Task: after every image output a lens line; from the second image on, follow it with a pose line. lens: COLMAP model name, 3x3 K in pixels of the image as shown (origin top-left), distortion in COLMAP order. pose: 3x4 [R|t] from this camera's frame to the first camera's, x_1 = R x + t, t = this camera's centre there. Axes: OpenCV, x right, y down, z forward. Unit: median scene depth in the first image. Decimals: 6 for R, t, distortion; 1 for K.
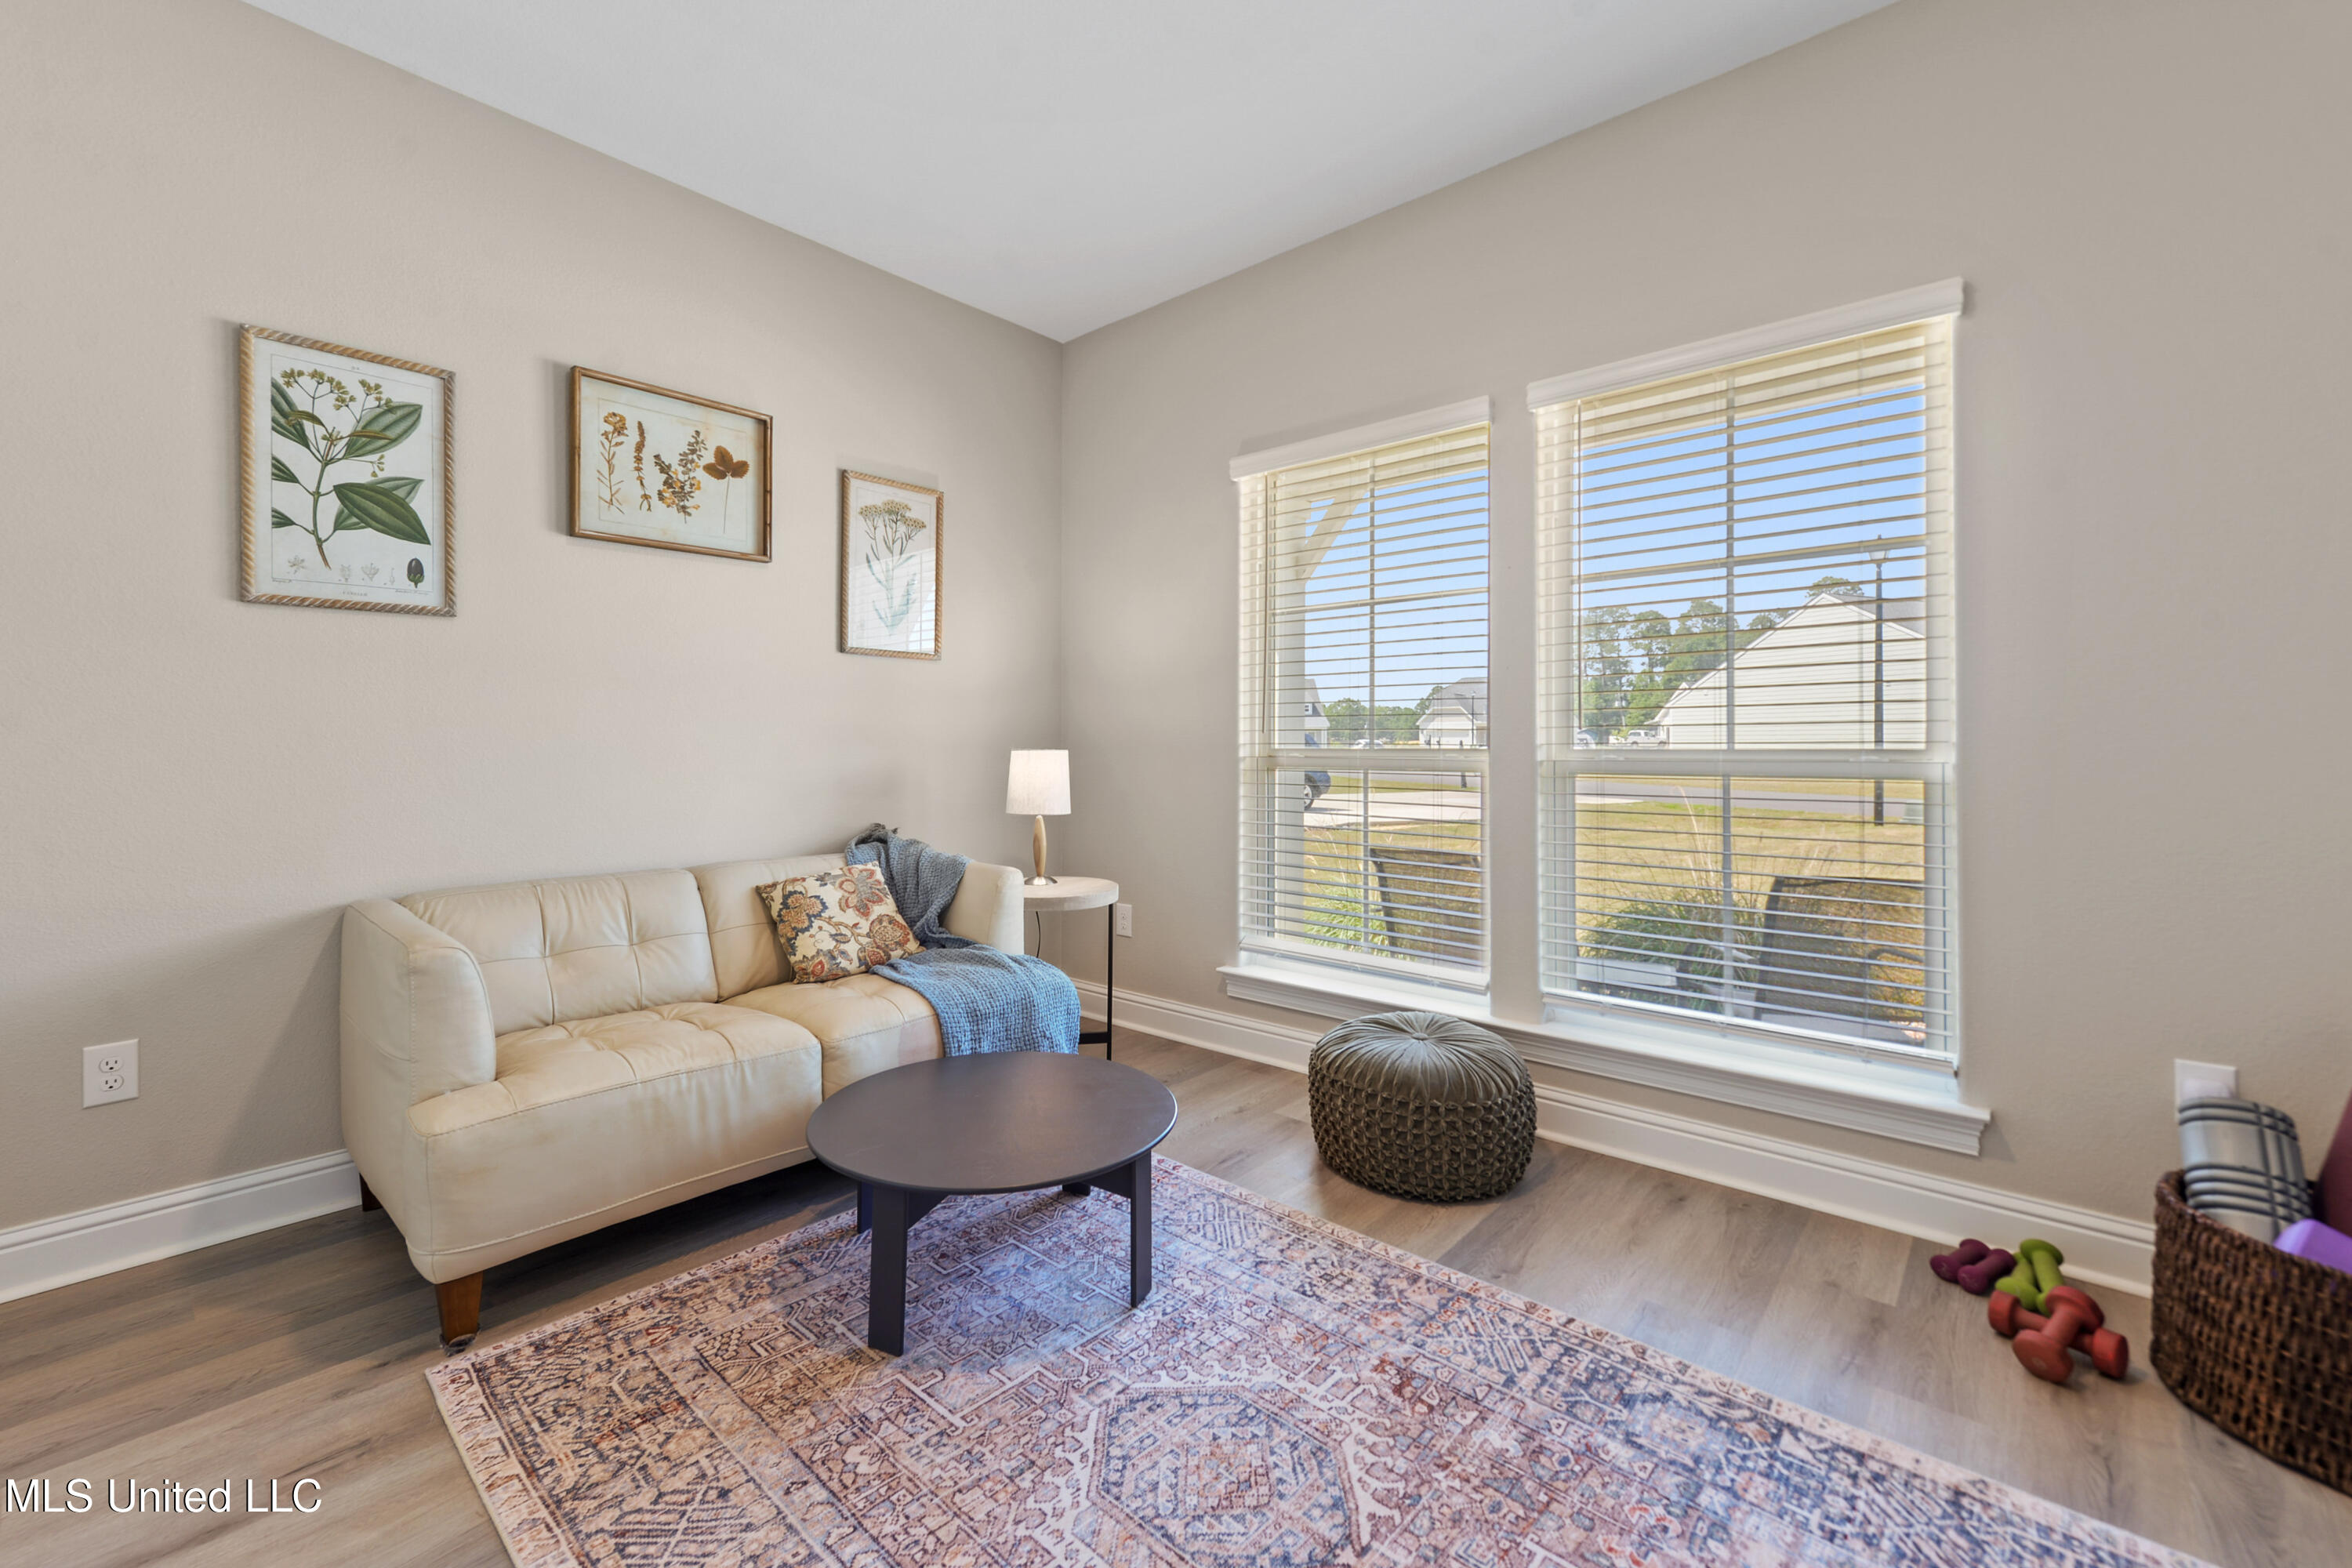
lens RADIAL K [[947.9, 0, 1167.8], [0, 947.9, 722.8], [0, 0, 1]] dist [0.001652, -0.000096]
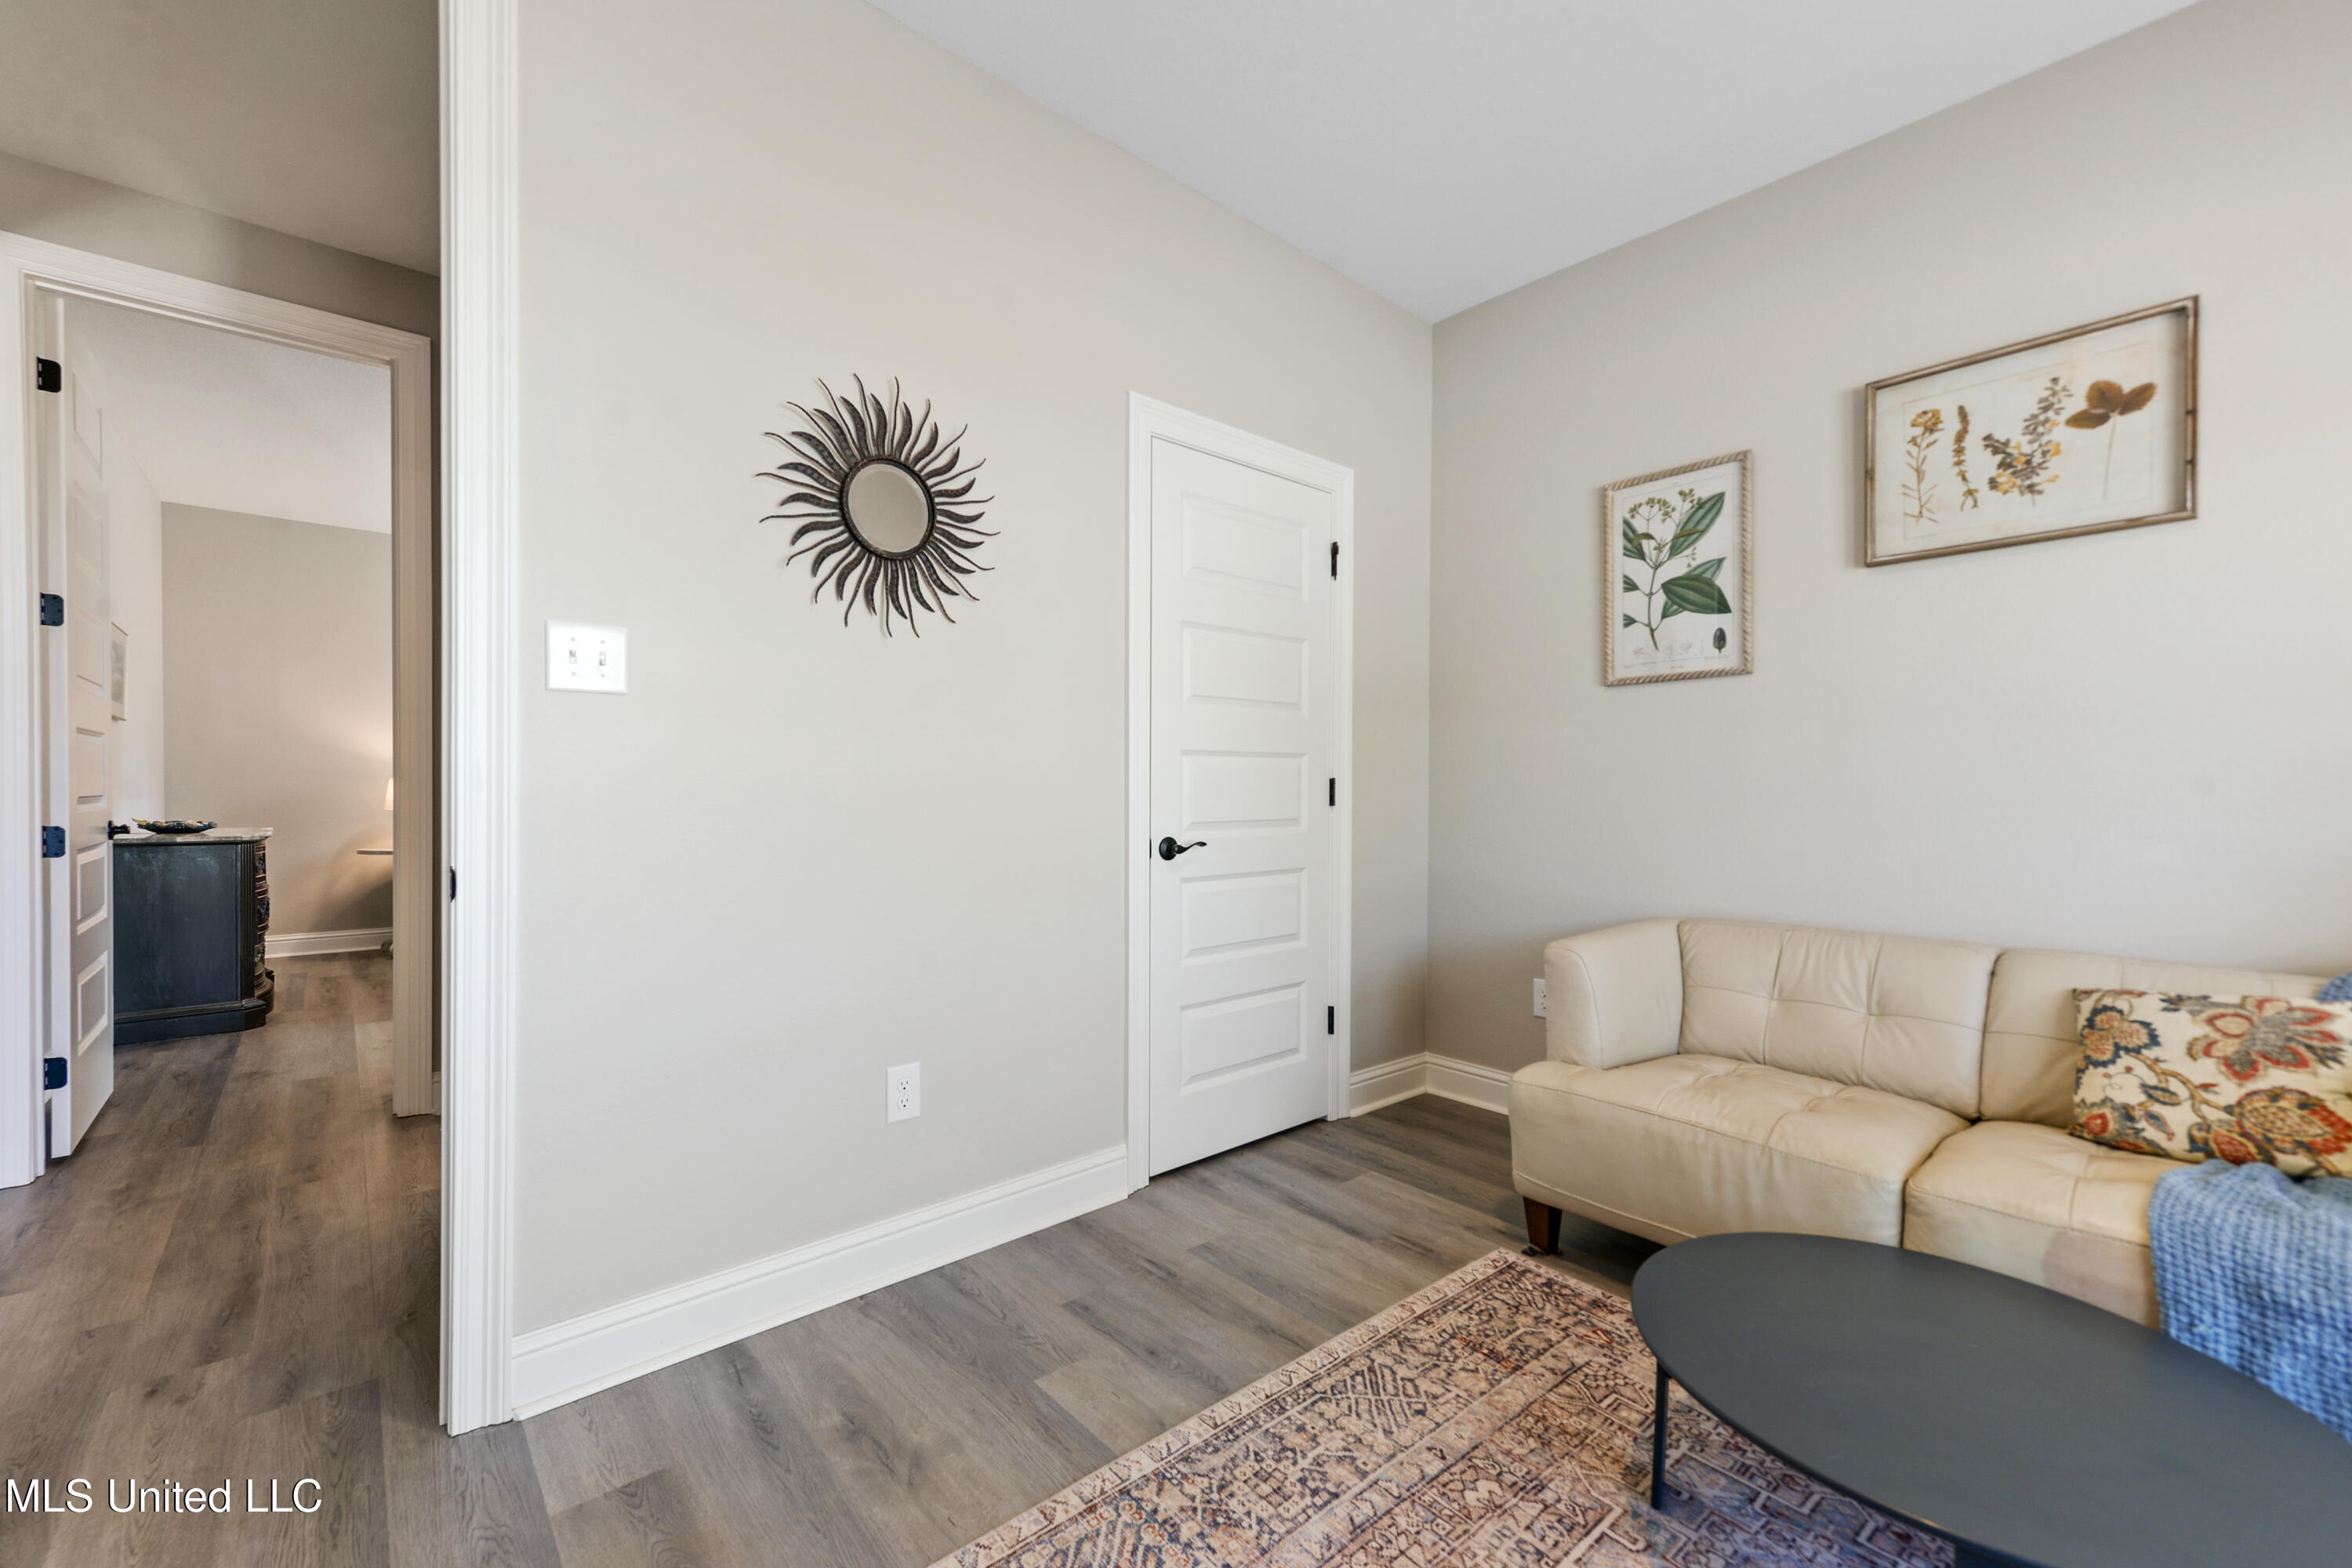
lens RADIAL K [[954.7, 0, 1153.1], [0, 954.7, 779.6], [0, 0, 1]] dist [0.002624, 0.000283]
pose [[-0.133761, -0.007797, -0.990983, 0.453482], [0.019959, 0.999745, -0.010560, 0.008707], [0.990813, -0.021192, -0.133571, 0.486116]]
